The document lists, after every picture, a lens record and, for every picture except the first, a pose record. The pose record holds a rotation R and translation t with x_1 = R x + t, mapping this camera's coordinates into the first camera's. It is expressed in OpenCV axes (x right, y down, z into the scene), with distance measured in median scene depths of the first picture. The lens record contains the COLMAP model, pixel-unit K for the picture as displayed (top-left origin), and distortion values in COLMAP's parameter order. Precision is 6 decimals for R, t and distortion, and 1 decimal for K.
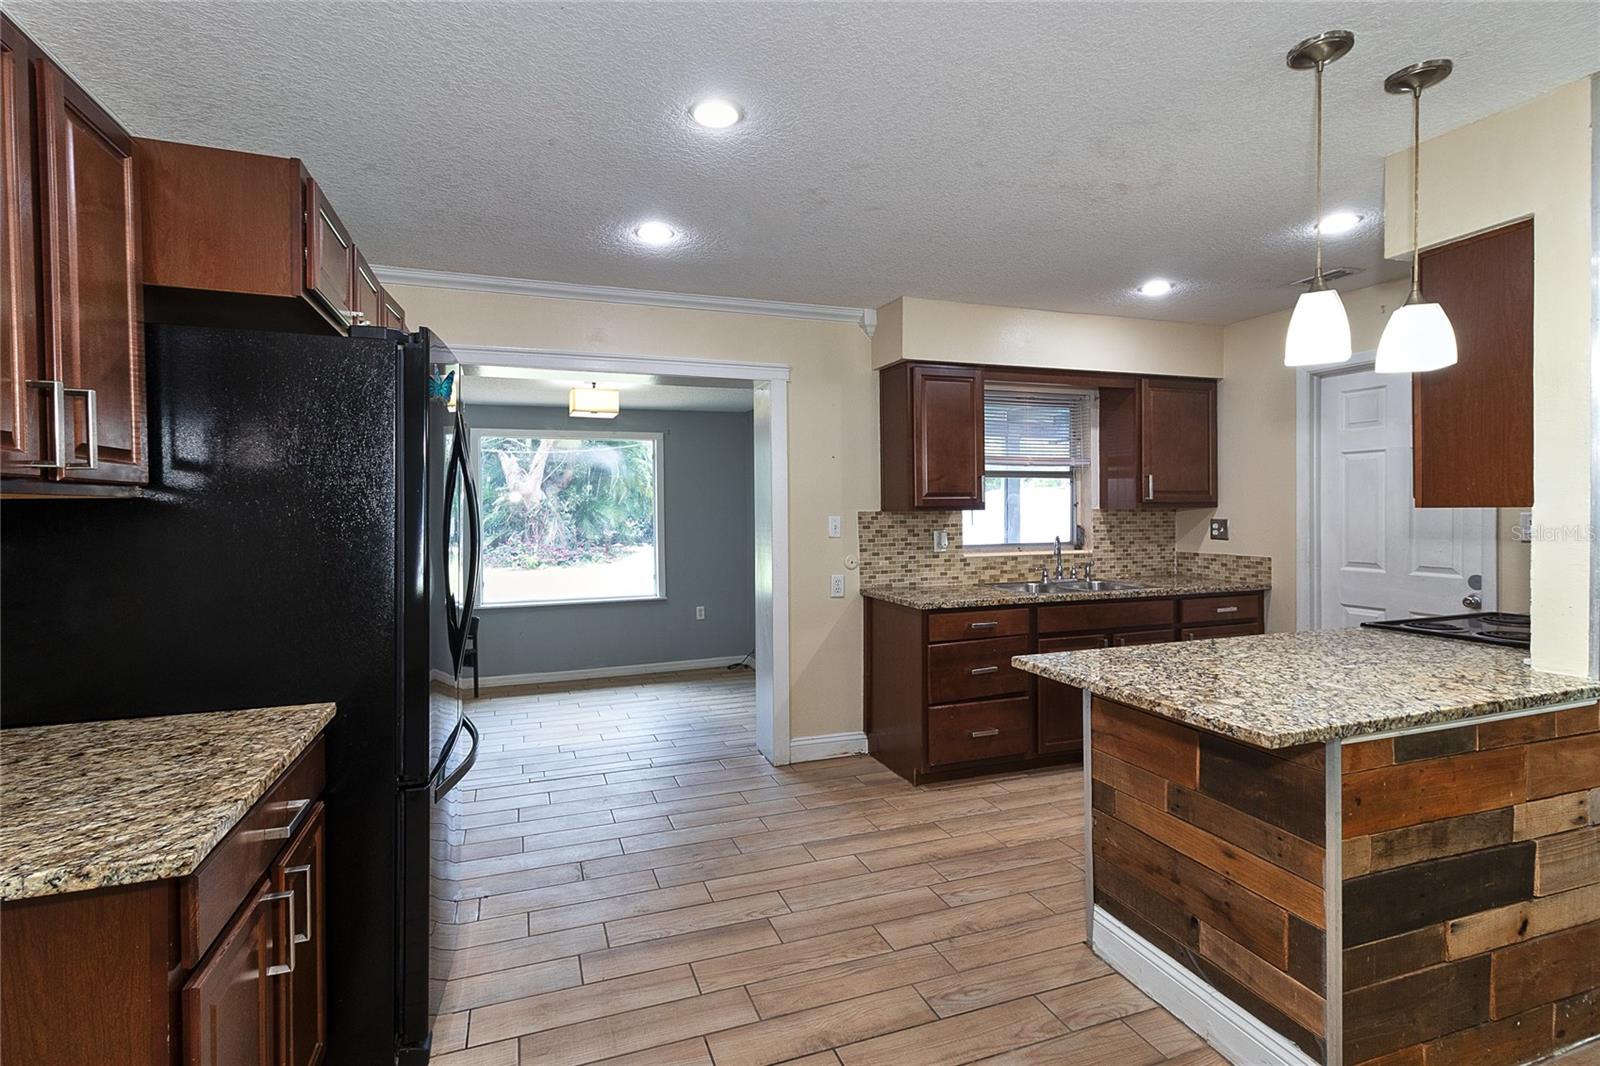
lens RADIAL K [[762.1, 0, 794.3], [0, 762.1, 520.0], [0, 0, 1]] dist [0.002620, 0.000093]
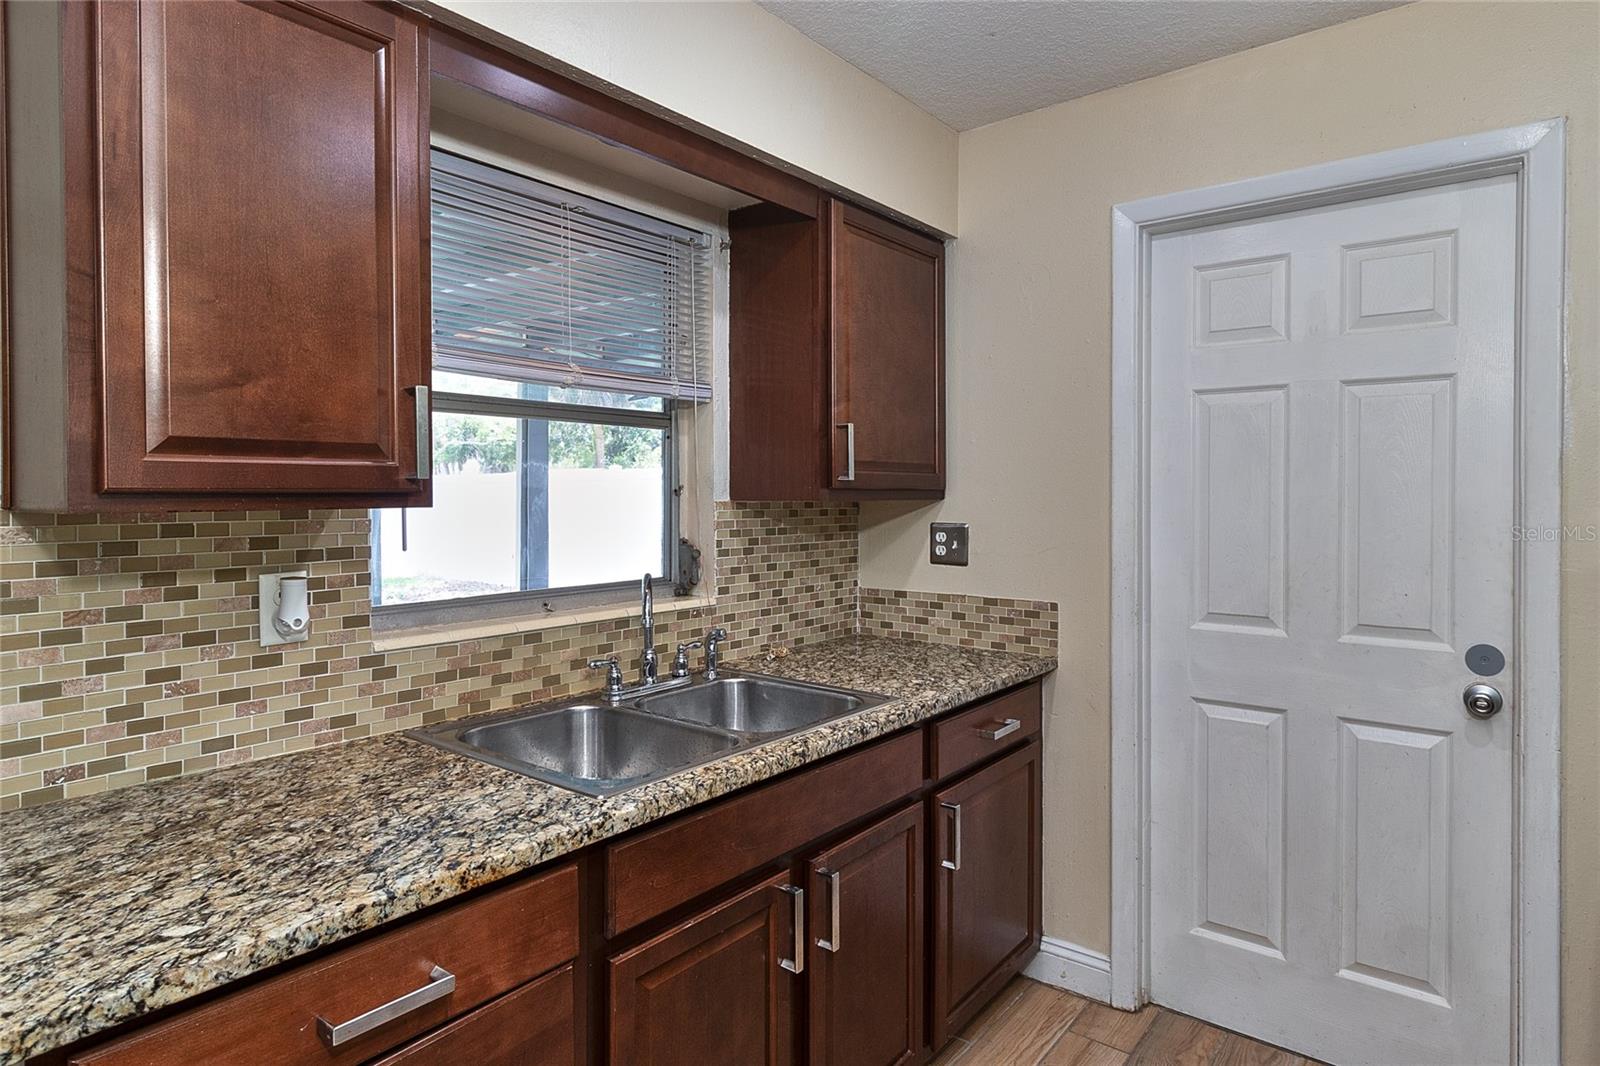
lens RADIAL K [[909.9, 0, 791.3], [0, 909.9, 498.6], [0, 0, 1]] dist [0.004585, 0.001315]
pose [[0.852820, 0.005211, 0.522179, 0.174065], [0.000924, 0.999934, -0.011488, -0.011224], [-0.522204, 0.010280, 0.852758, 0.588621]]
